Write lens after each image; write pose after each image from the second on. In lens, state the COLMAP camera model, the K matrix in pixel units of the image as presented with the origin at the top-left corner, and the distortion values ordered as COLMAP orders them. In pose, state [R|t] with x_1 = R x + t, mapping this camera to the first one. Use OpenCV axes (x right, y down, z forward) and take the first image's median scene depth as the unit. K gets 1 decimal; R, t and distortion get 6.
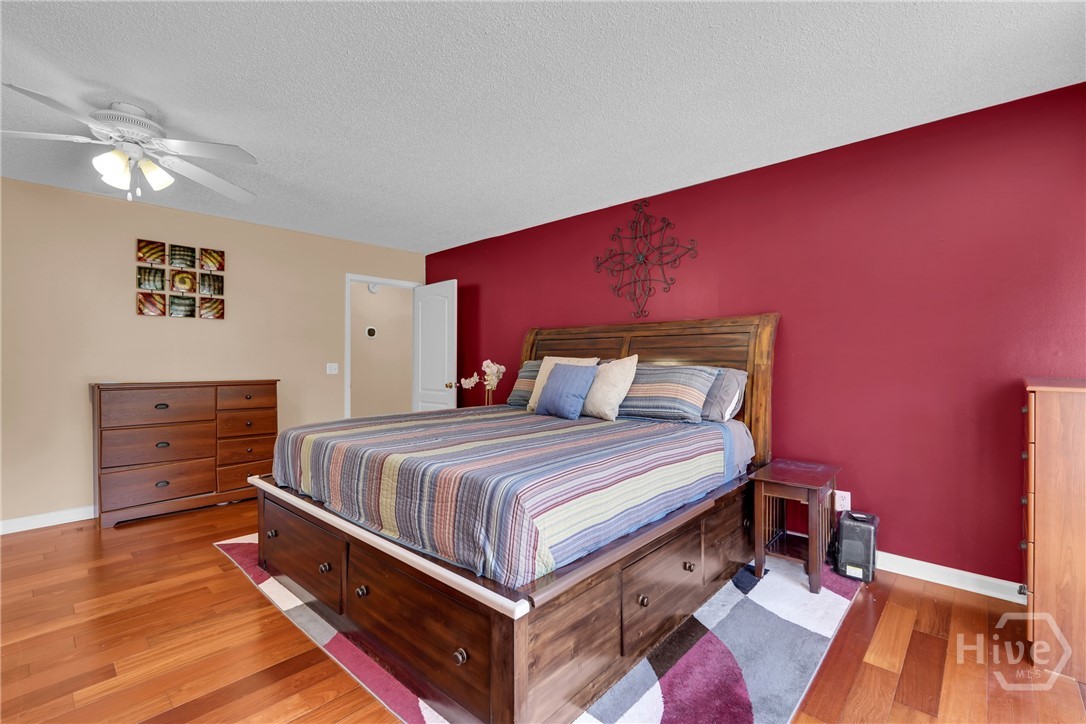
lens RADIAL K [[482.9, 0, 544.1], [0, 482.9, 365.5], [0, 0, 1]] dist [-0.001792, 0.000155]
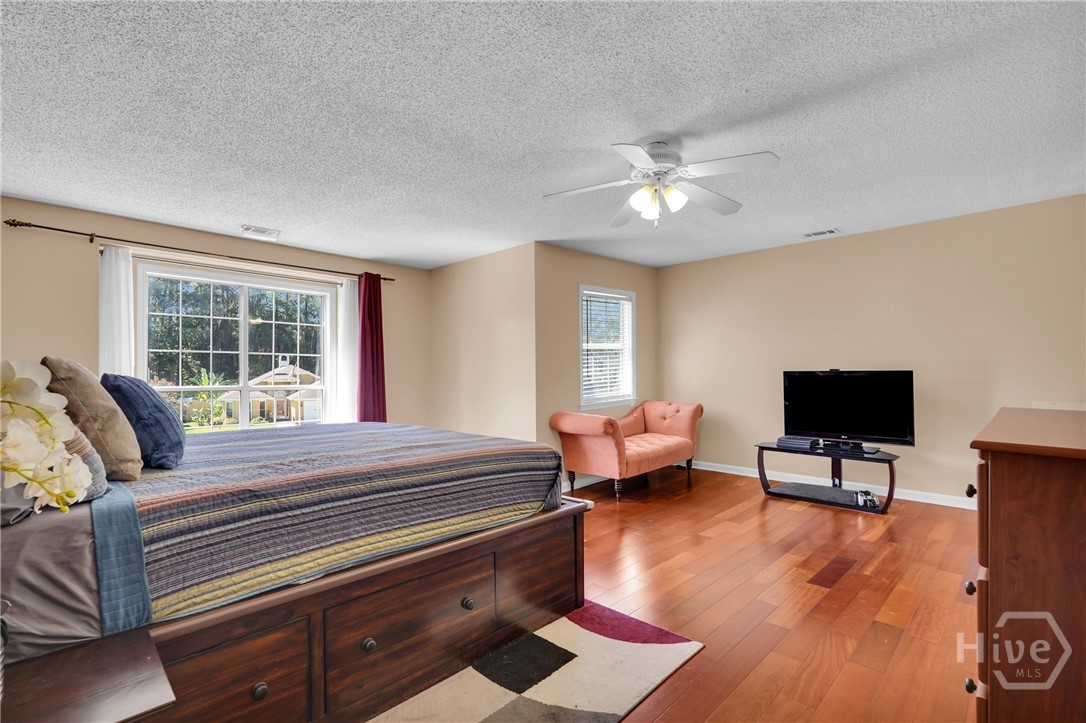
lens RADIAL K [[482.9, 0, 544.1], [0, 482.9, 365.0], [0, 0, 1]] dist [-0.001792, 0.000155]
pose [[-0.998902, 0.005027, 0.046569, -0.599002], [0.004593, 0.999945, -0.009431, -0.008160], [-0.046613, -0.009207, -0.998871, 1.992379]]
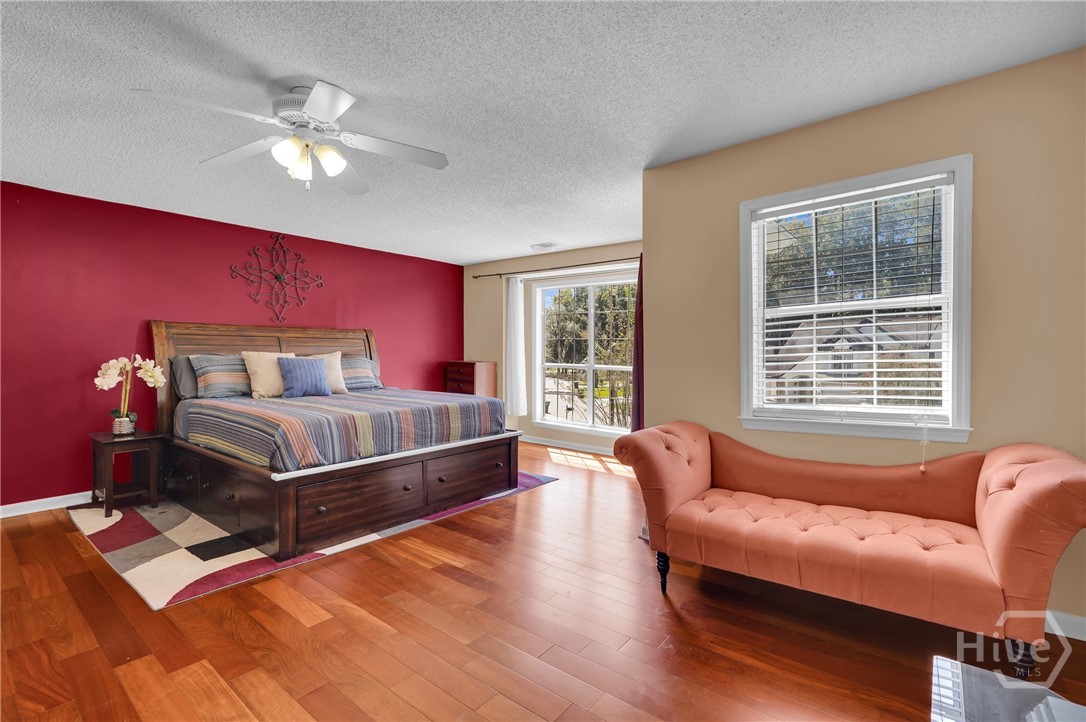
lens RADIAL K [[491.8, 0, 536.9], [0, 491.8, 357.2], [0, 0, 1]] dist [-0.000655, 0.000171]
pose [[-0.059585, -0.005769, 0.998207, -1.728160], [0.011015, 0.999919, 0.006437, -0.007822], [-0.998162, 0.011379, -0.059517, 0.563061]]
